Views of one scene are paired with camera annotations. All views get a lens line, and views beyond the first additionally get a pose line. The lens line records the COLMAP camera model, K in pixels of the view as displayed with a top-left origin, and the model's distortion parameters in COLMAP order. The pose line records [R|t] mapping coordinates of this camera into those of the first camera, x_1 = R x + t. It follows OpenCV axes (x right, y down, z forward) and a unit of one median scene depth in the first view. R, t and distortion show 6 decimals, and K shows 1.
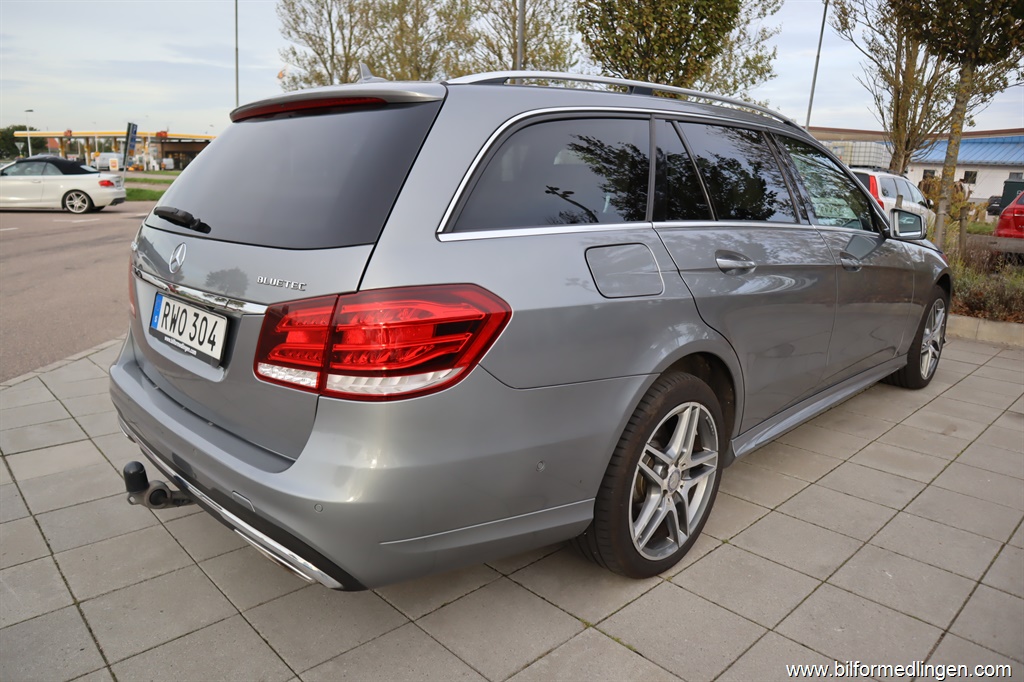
lens RADIAL K [[709.2, 0, 509.2], [0, 709.2, 337.0], [0, 0, 1]] dist [-0.121869, 0.065952]
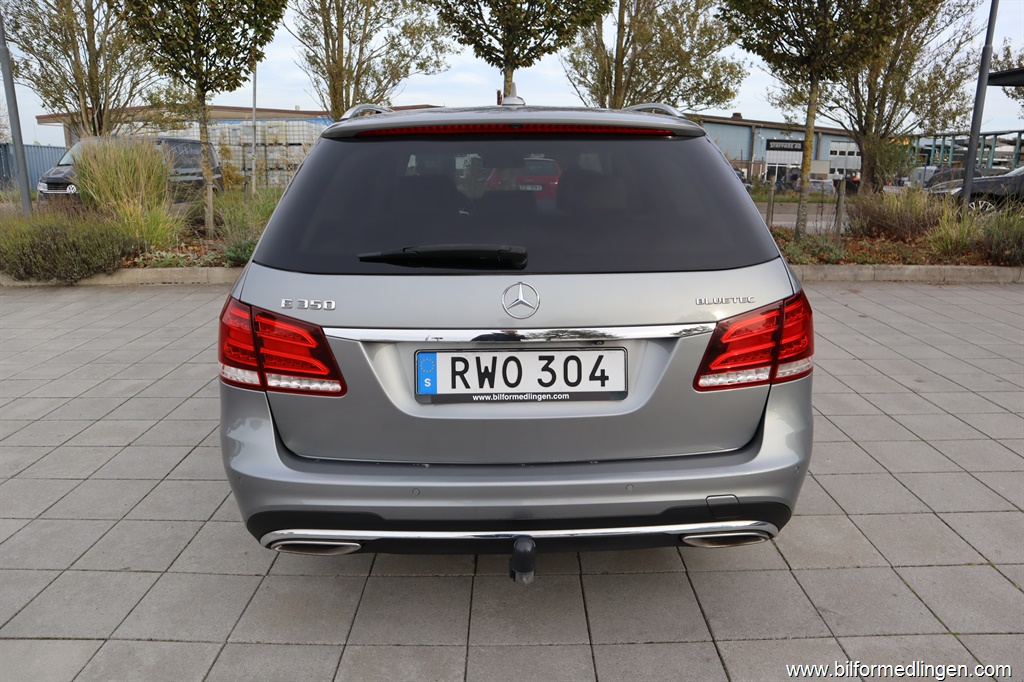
lens RADIAL K [[709.2, 0, 509.2], [0, 709.2, 337.0], [0, 0, 1]] dist [-0.121869, 0.065952]
pose [[0.694630, -0.202001, 0.690423, -1.047048], [0.182169, 0.977876, 0.102824, -0.152319], [-0.695919, 0.054349, 0.716061, 0.338938]]
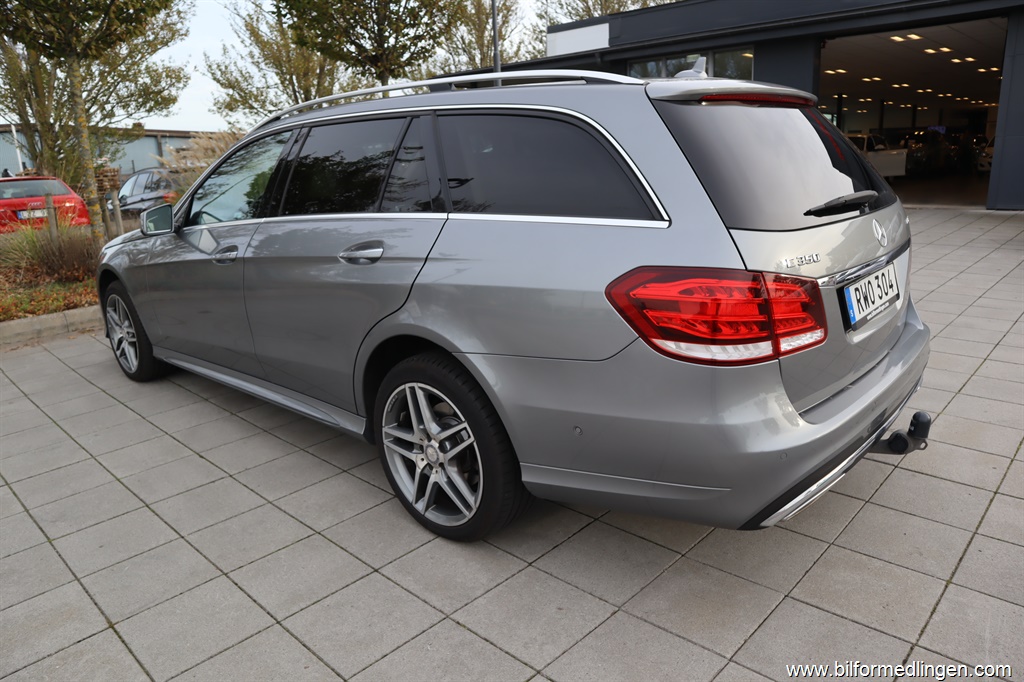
lens RADIAL K [[709.2, 0, 509.2], [0, 709.2, 337.0], [0, 0, 1]] dist [-0.121869, 0.065952]
pose [[-0.049032, -0.275421, 0.960072, -1.460124], [0.267979, 0.922357, 0.278288, -0.400591], [-0.962176, 0.270925, 0.028582, 1.483797]]
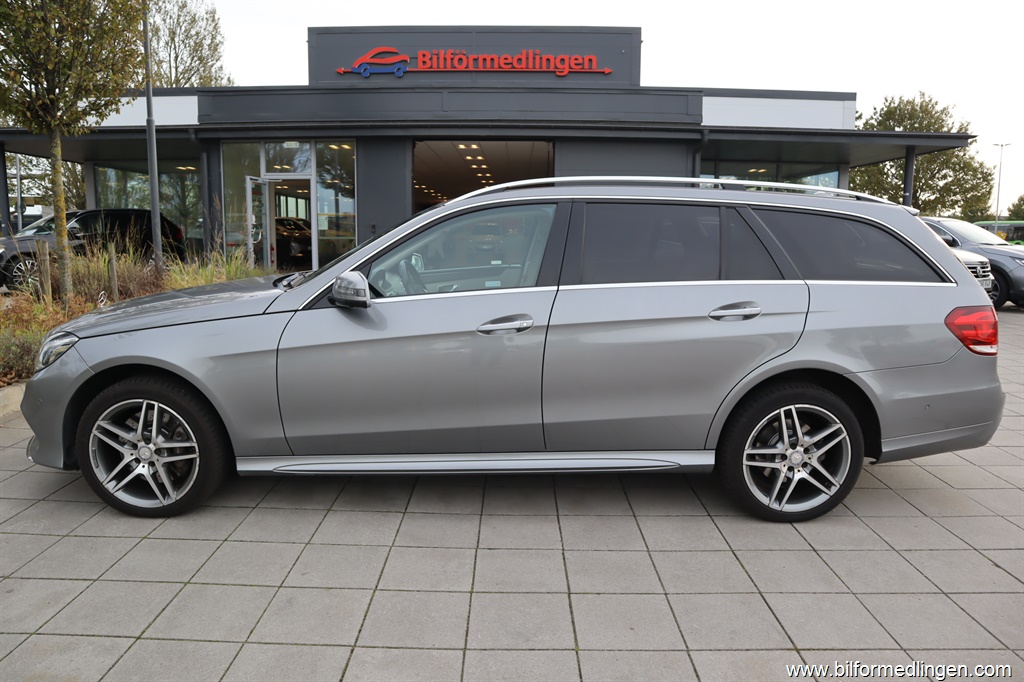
lens RADIAL K [[709.2, 0, 509.2], [0, 709.2, 337.0], [0, 0, 1]] dist [-0.121869, 0.065952]
pose [[-0.722764, -0.136264, 0.677528, -0.930928], [0.131236, 0.935469, 0.328139, -0.769150], [-0.678520, 0.326083, -0.658240, 3.046444]]
